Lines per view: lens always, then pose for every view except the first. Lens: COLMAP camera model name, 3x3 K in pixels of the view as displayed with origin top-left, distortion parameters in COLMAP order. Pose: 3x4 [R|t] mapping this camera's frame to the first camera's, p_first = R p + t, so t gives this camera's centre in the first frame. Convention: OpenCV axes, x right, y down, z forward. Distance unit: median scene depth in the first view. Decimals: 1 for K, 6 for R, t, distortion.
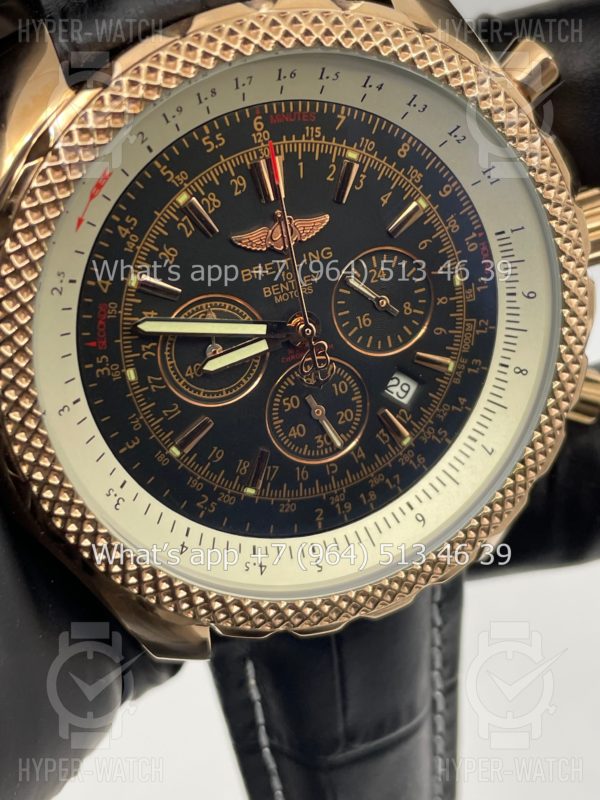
lens RADIAL K [[1233.3, 0, 295.0], [0, 1233.3, 384.0], [0, 0, 1]] dist [0.093750, 0.000000]
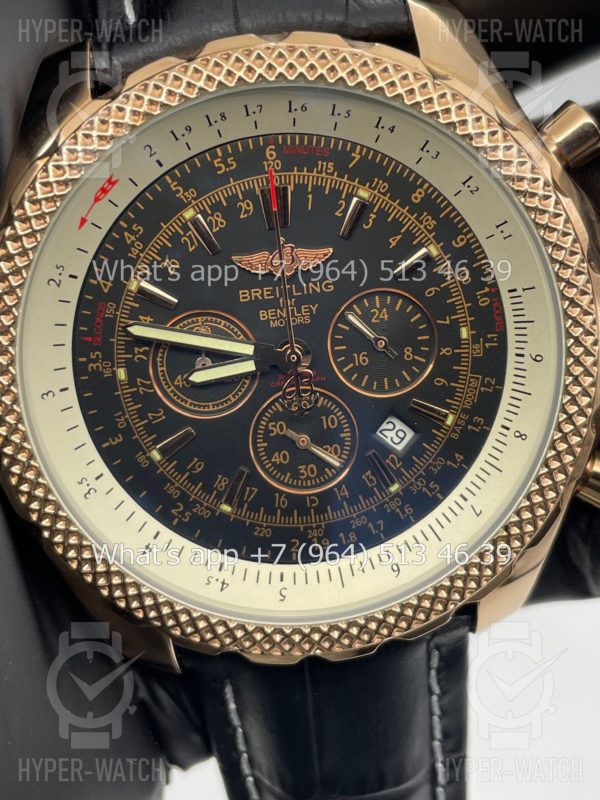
lens RADIAL K [[1233.3, 0, 303.5], [0, 1233.3, 384.7], [0, 0, 1]] dist [0.093750, 0.000000]
pose [[0.954811, 0.139686, -0.262343, 0.283632], [-0.162418, 0.984448, -0.066953, 0.045319], [0.248910, 0.106537, 0.962649, 0.023536]]
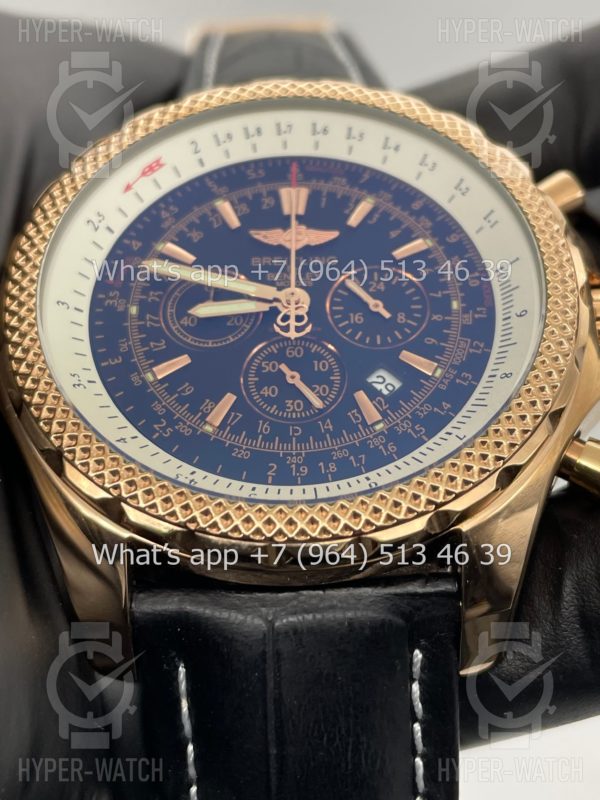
lens RADIAL K [[1233.3, 0, 301.7], [0, 1233.3, 399.1], [0, 0, 1]] dist [0.093750, 0.000000]
pose [[0.919305, -0.009153, -0.393440, 0.441506], [-0.282656, 0.680265, -0.676273, 0.748433], [0.273833, 0.732909, 0.622783, 0.380180]]
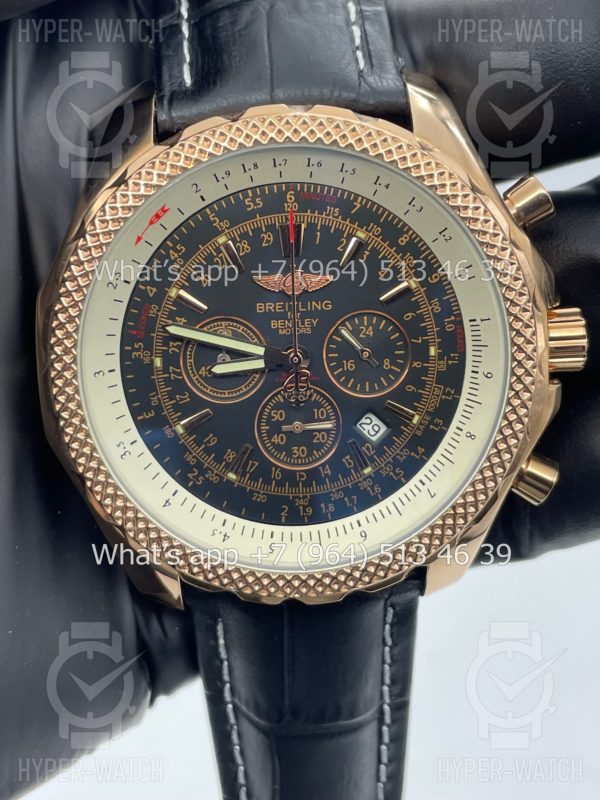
lens RADIAL K [[1233.3, 0, 297.5], [0, 1233.3, 392.5], [0, 0, 1]] dist [0.093750, 0.000000]
pose [[0.943530, 0.209501, -0.256631, 0.342790], [-0.237750, 0.967674, -0.084149, 0.096296], [0.230706, 0.140411, 0.962839, -0.226673]]
